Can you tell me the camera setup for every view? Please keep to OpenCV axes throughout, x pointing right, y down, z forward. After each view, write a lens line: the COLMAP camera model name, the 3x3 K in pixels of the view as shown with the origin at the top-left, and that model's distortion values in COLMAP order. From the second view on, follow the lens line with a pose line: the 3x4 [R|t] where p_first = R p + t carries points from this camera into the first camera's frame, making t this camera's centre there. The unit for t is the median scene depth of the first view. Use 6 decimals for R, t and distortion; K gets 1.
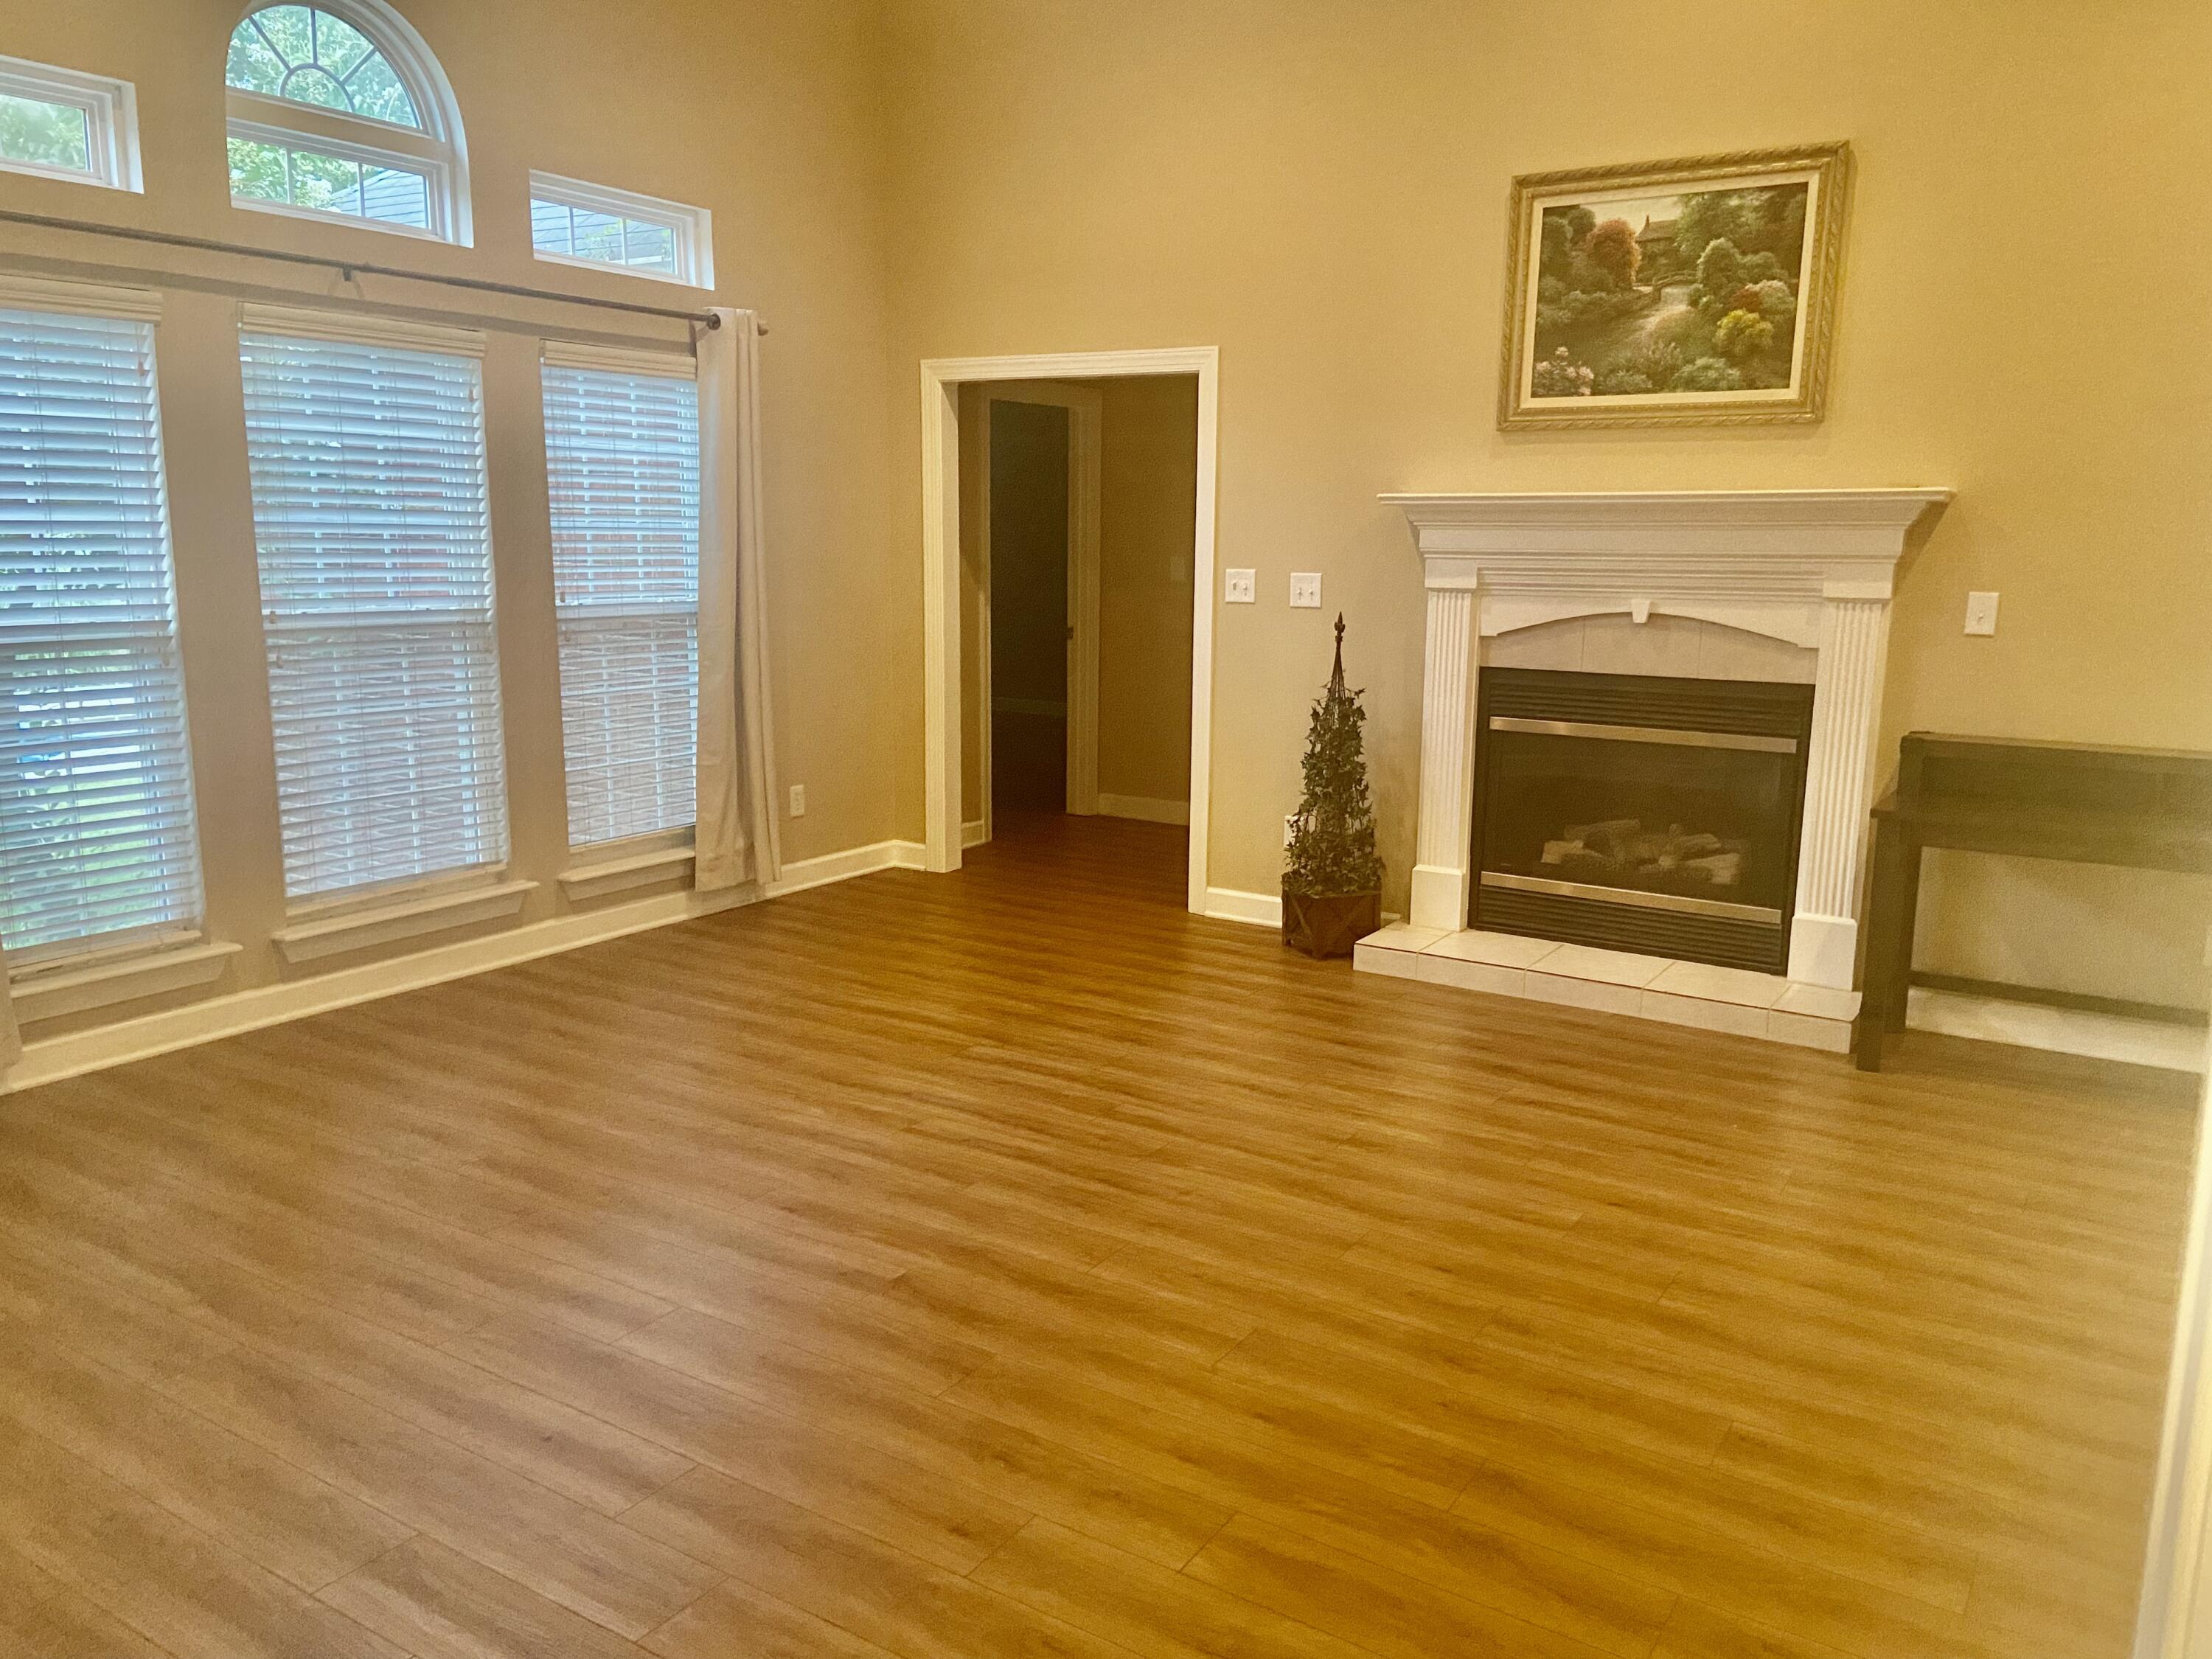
lens RADIAL K [[1656.1, 0, 1106.0], [0, 1656.1, 829.5], [0, 0, 1]] dist [0.127485, -0.161240]
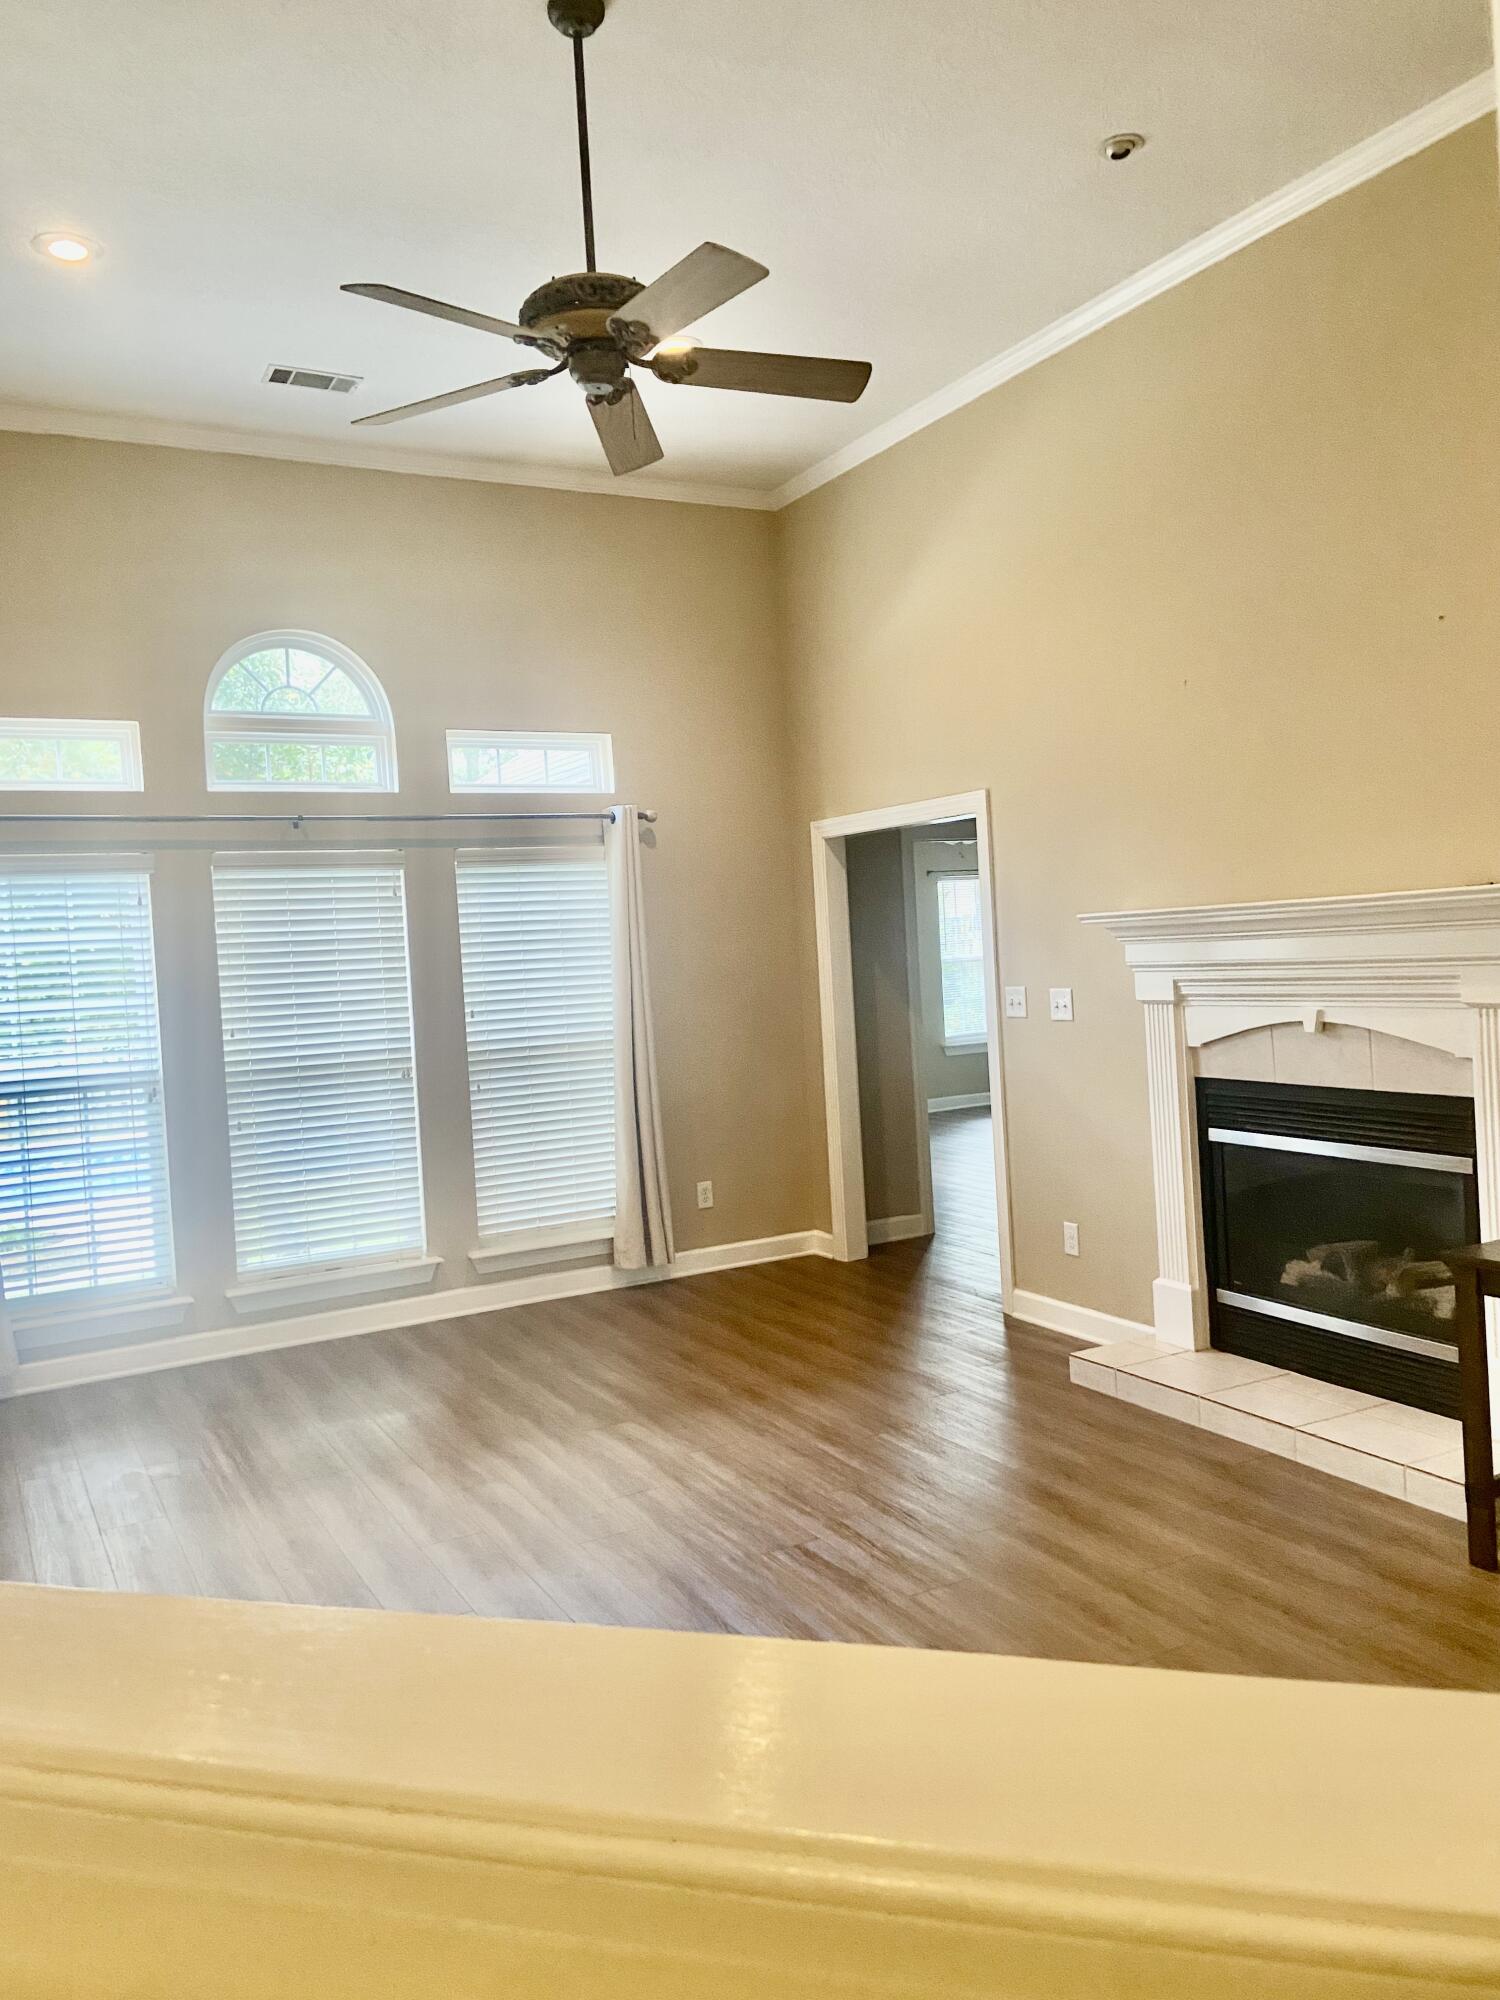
lens RADIAL K [[1497.3, 0, 750.0], [0, 1497.3, 1000.0], [0, 0, 1]] dist [0.127485, -0.161240]
pose [[0.868624, -0.043823, -0.493531, 0.441190], [-0.022332, 0.991606, -0.127356, -0.023010], [0.494969, 0.121646, 0.860354, 0.094028]]
